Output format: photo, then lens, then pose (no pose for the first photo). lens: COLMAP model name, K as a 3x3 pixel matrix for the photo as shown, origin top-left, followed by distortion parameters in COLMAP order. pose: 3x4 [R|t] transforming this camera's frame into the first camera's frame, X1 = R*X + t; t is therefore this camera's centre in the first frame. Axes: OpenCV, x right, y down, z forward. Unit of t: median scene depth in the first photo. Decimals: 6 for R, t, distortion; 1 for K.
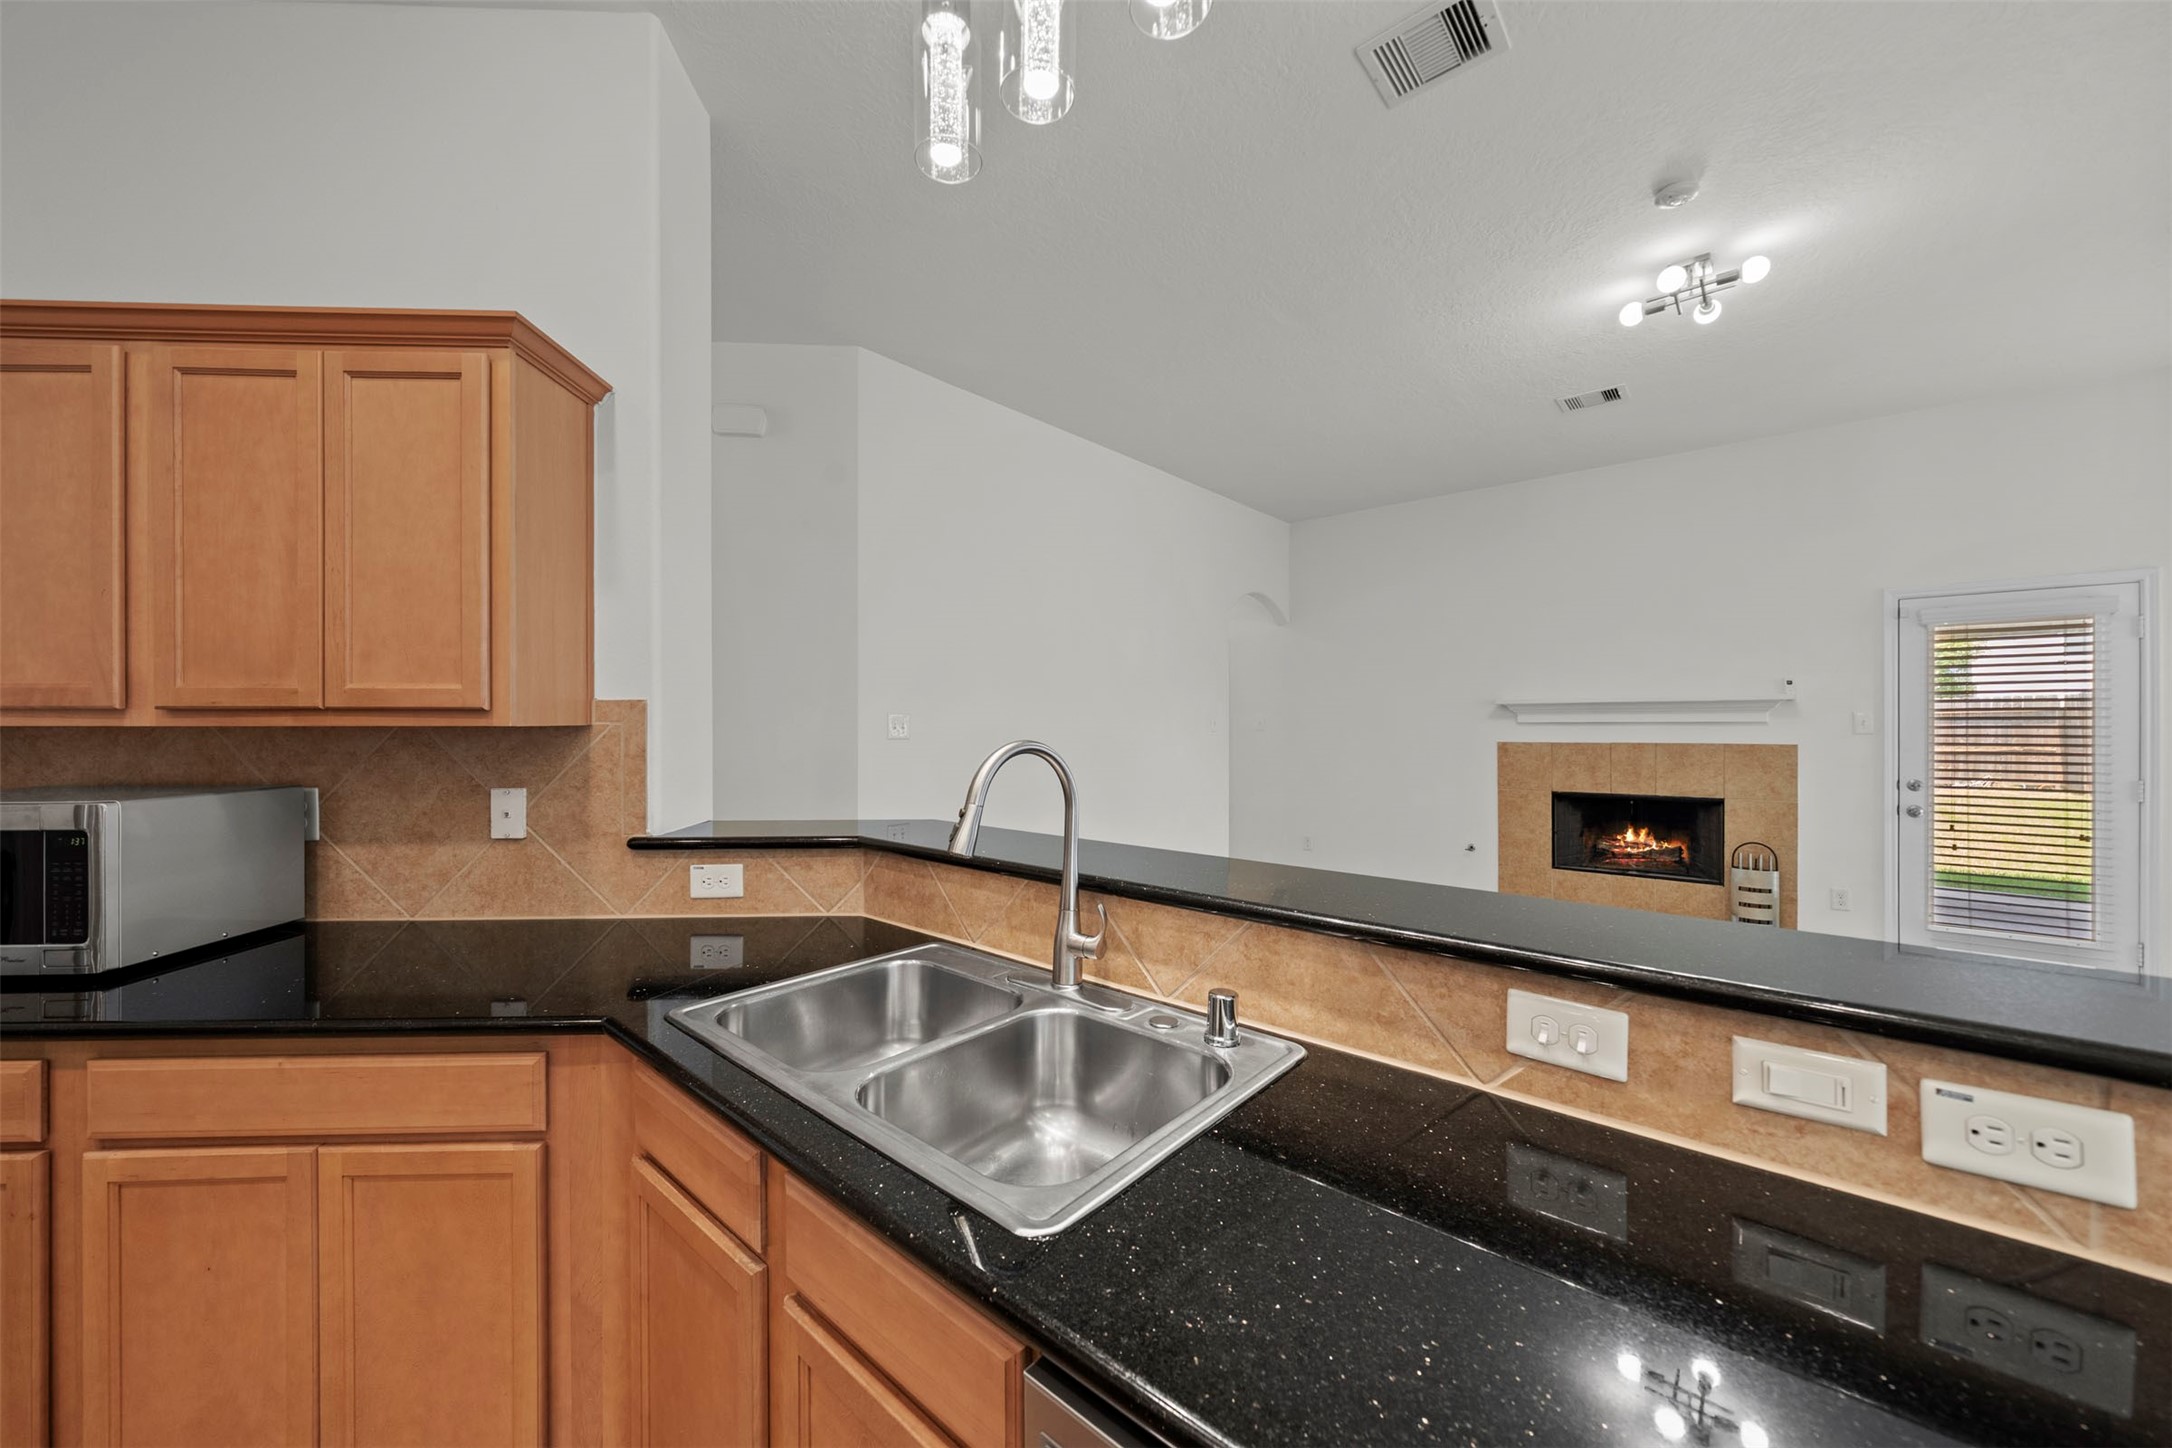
lens RADIAL K [[773.8, 0, 1076.4], [0, 773.8, 726.4], [0, 0, 1]] dist [-0.011778, 0.001163]
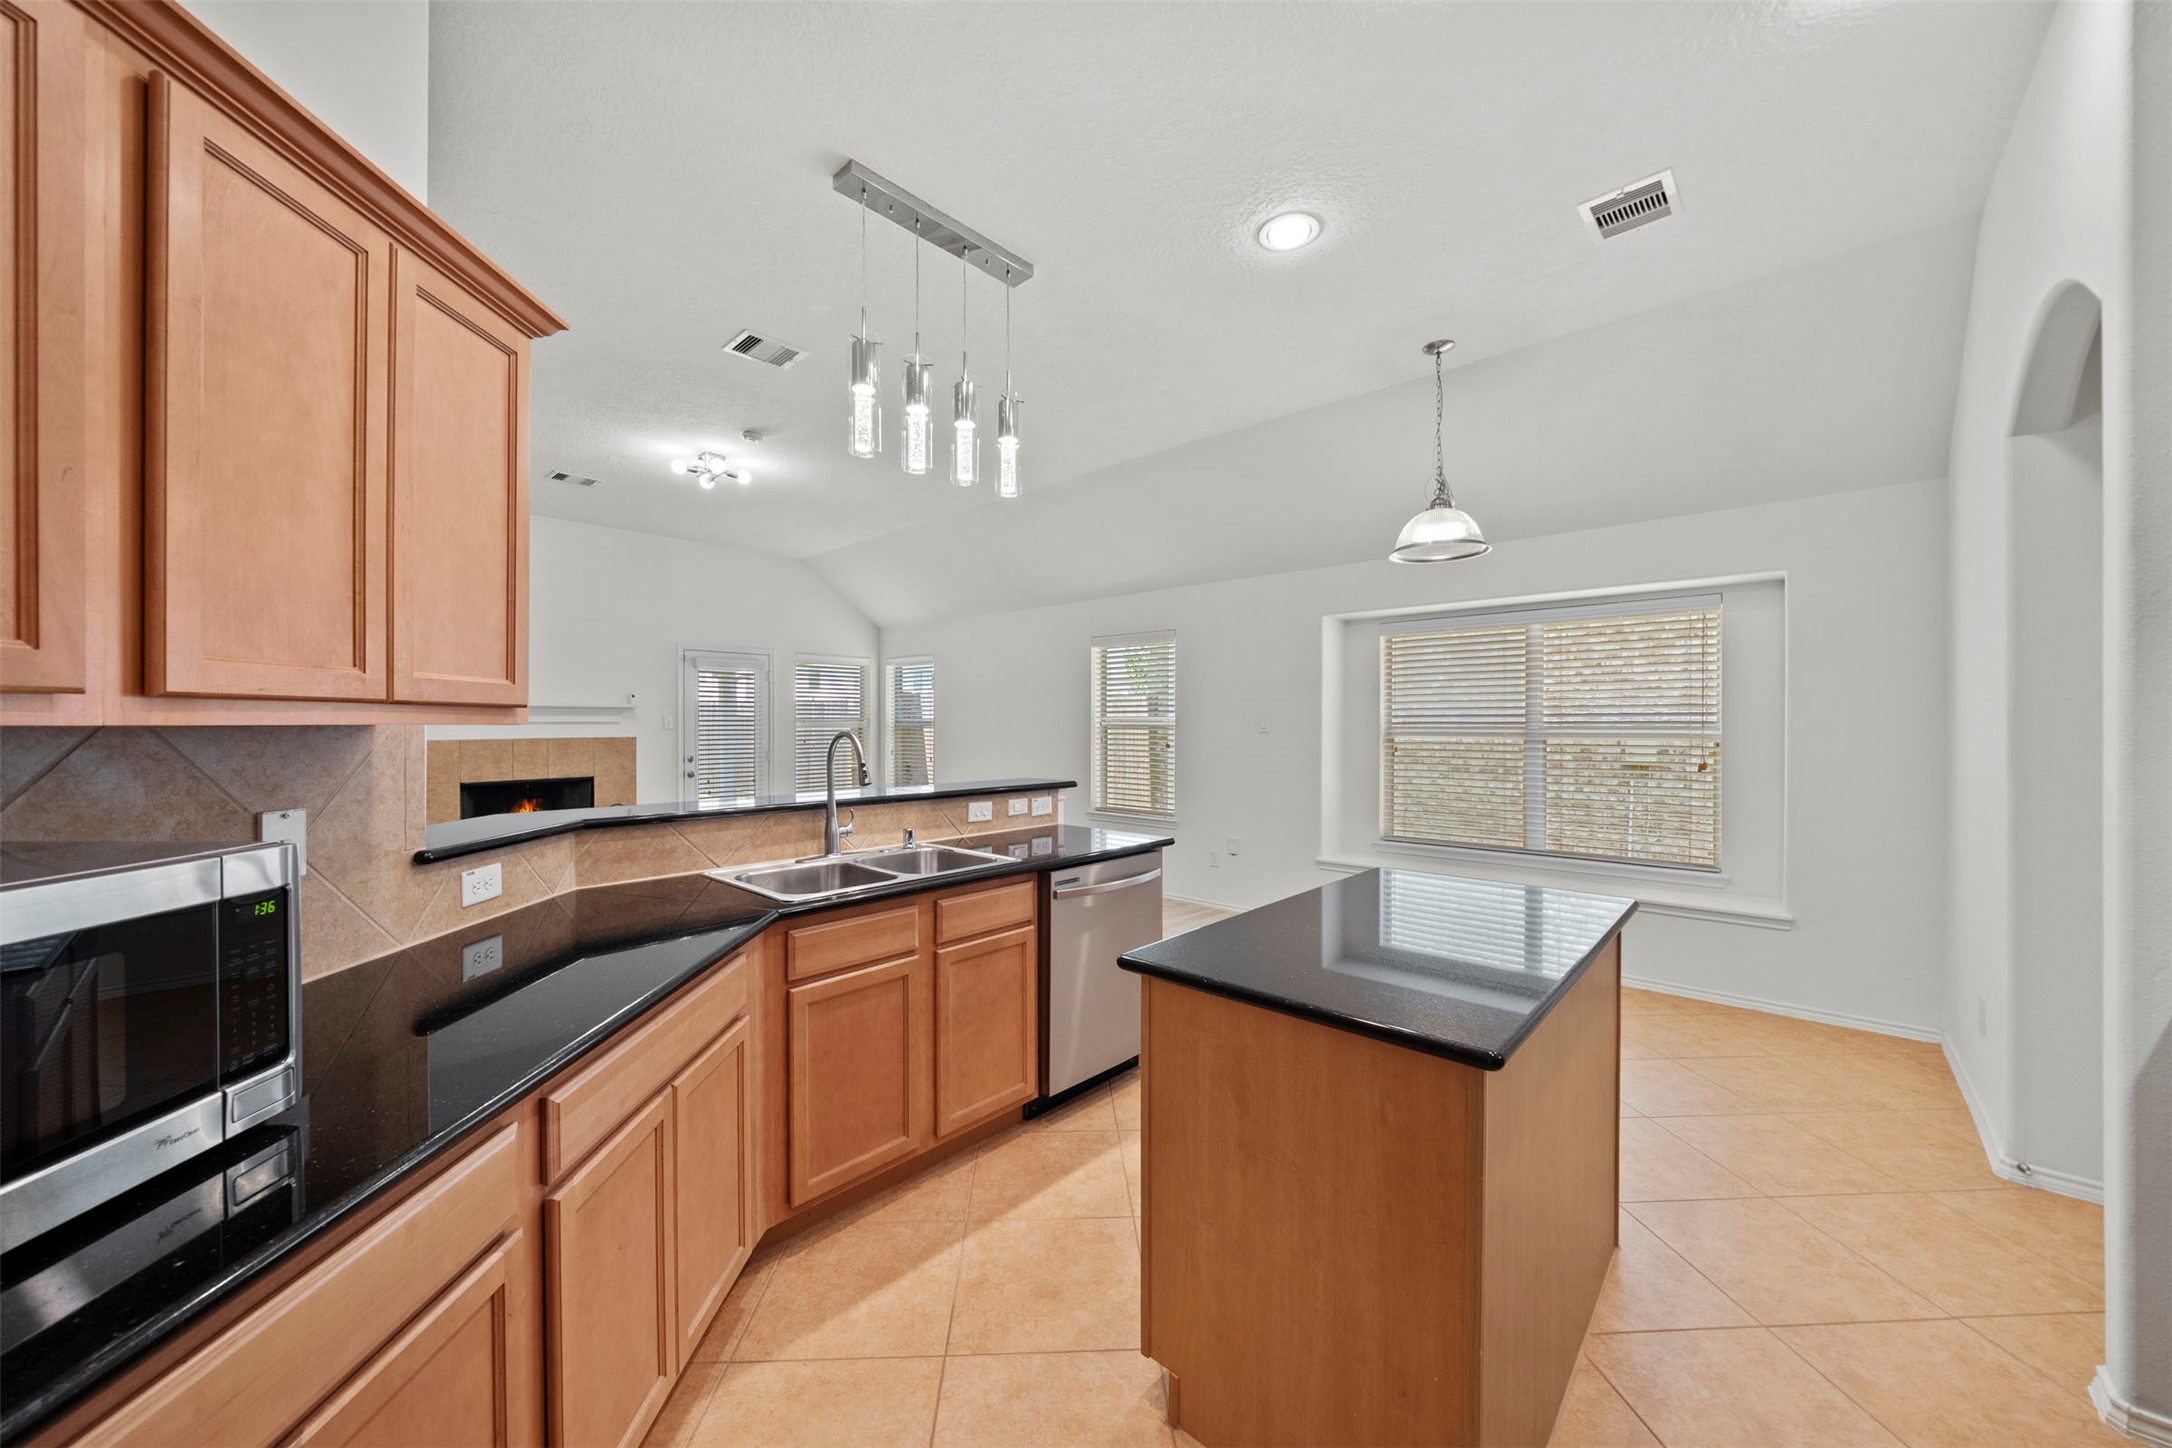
lens RADIAL K [[790.0, 0, 1084.4], [0, 790.0, 726.6], [0, 0, 1]] dist [-0.001628, 0.000108]
pose [[0.008737, -0.002385, 0.999959, -1.460311], [0.000545, 0.999997, 0.002381, 0.000658], [-0.999962, 0.000524, 0.008739, 0.239251]]
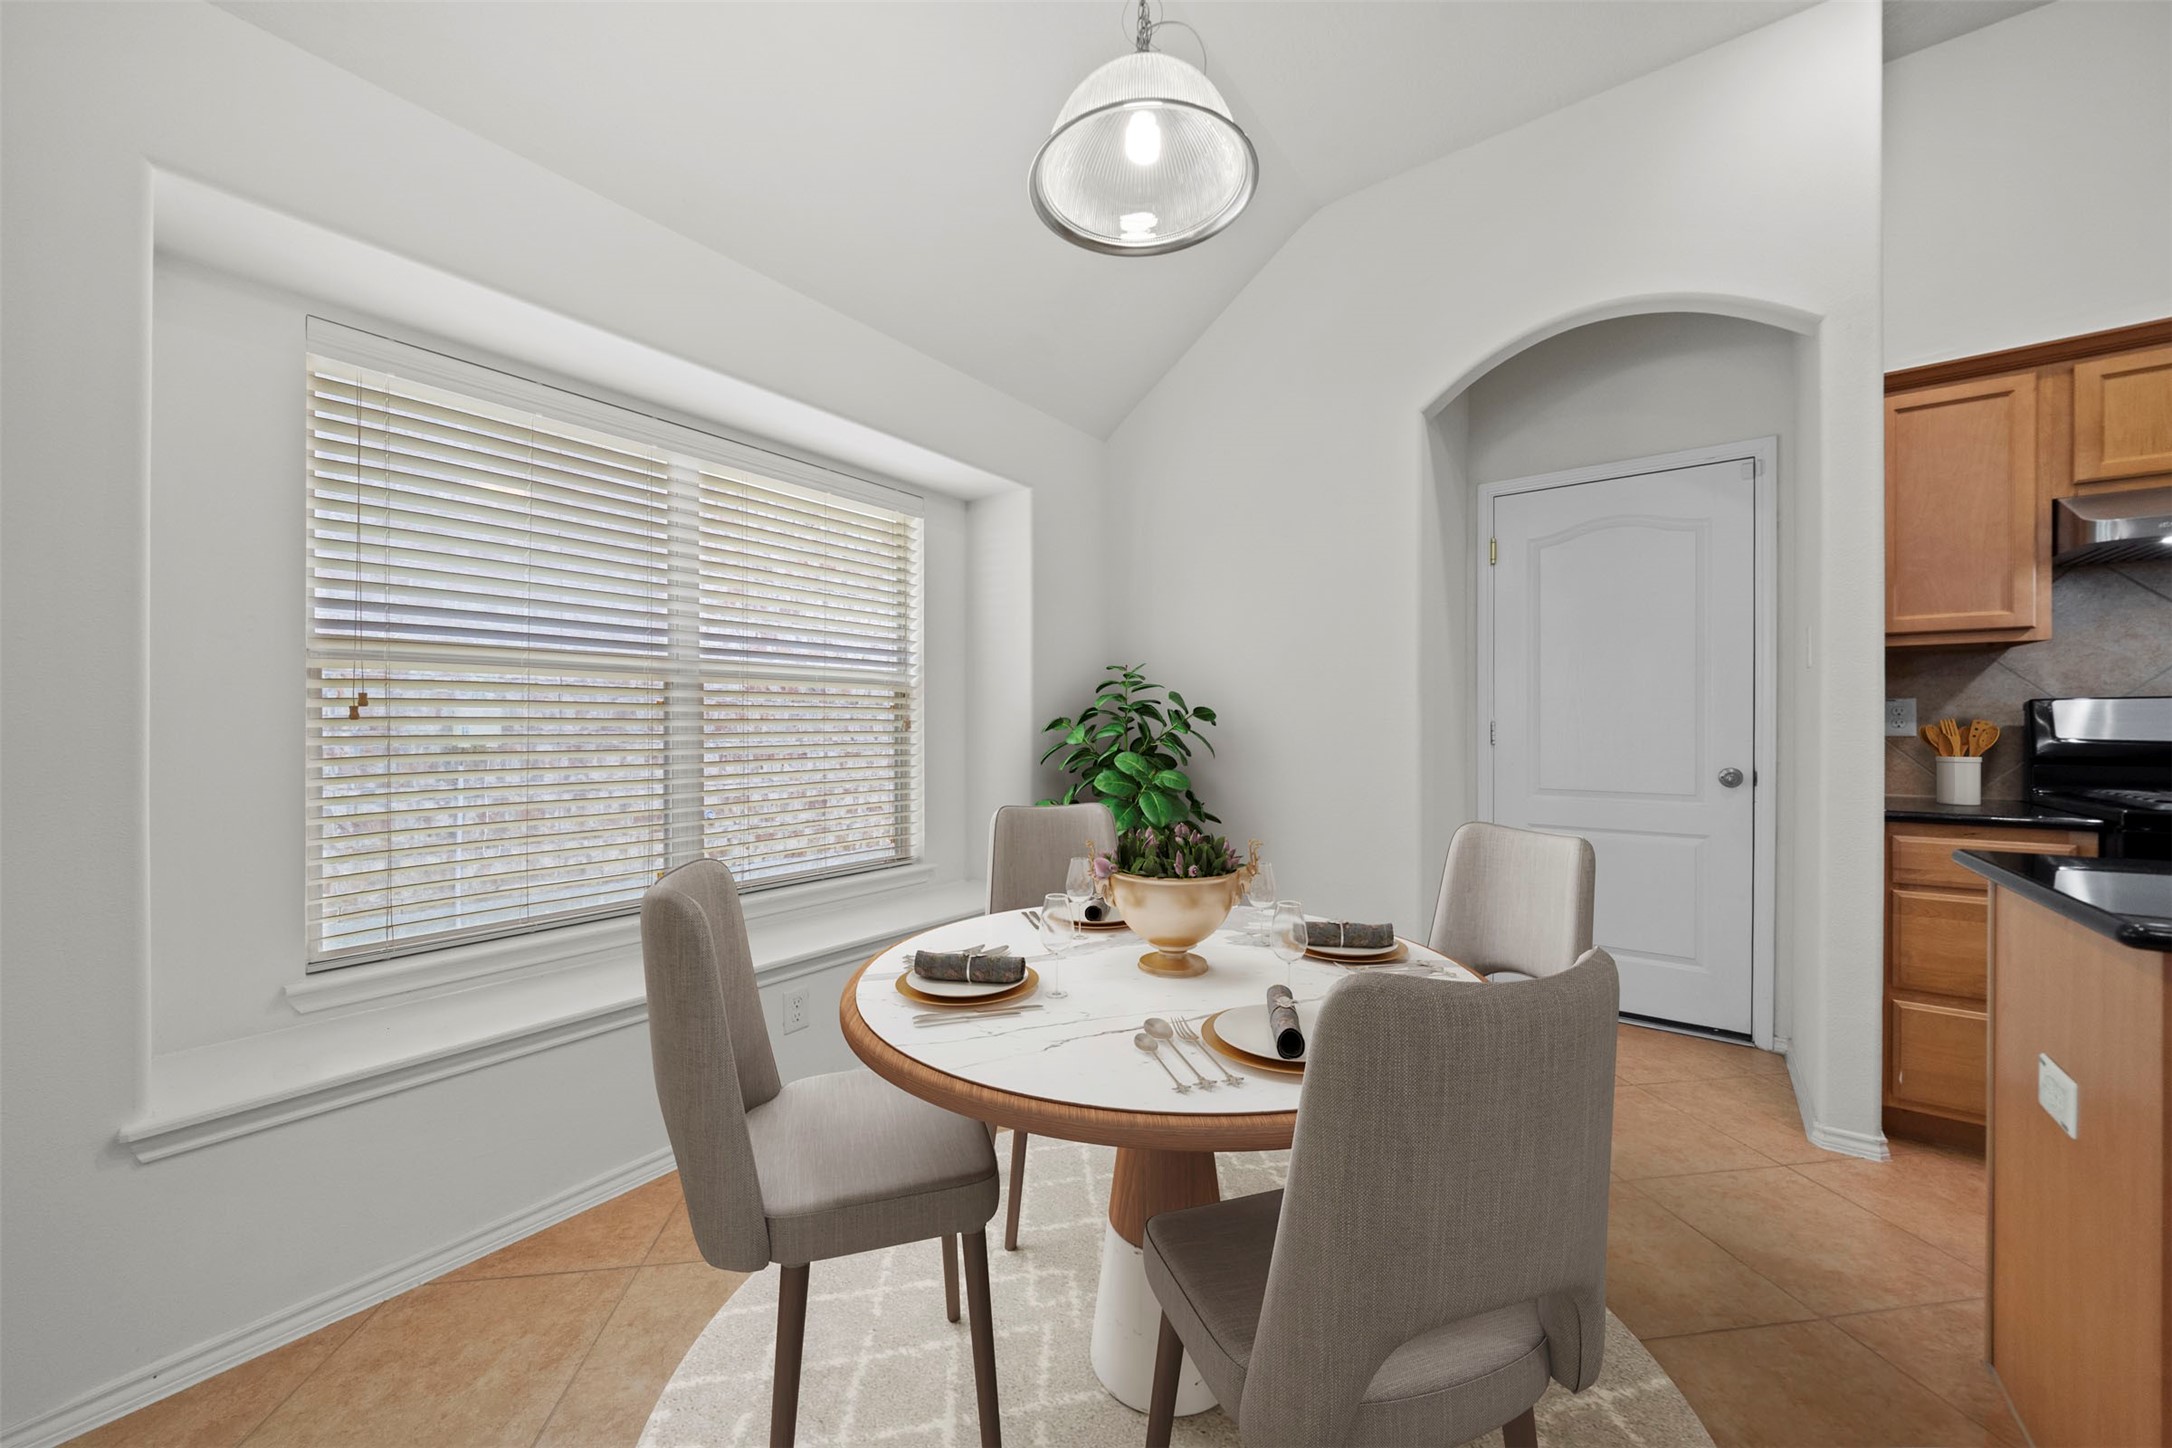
lens RADIAL K [[773.8, 0, 1077.5], [0, 773.8, 730.5], [0, 0, 1]] dist [-0.011778, 0.001163]
pose [[-0.997335, 0.001531, -0.072942, 0.624481], [0.000814, 0.999951, 0.009854, 0.124797], [0.072953, 0.009769, -0.997288, 0.151629]]
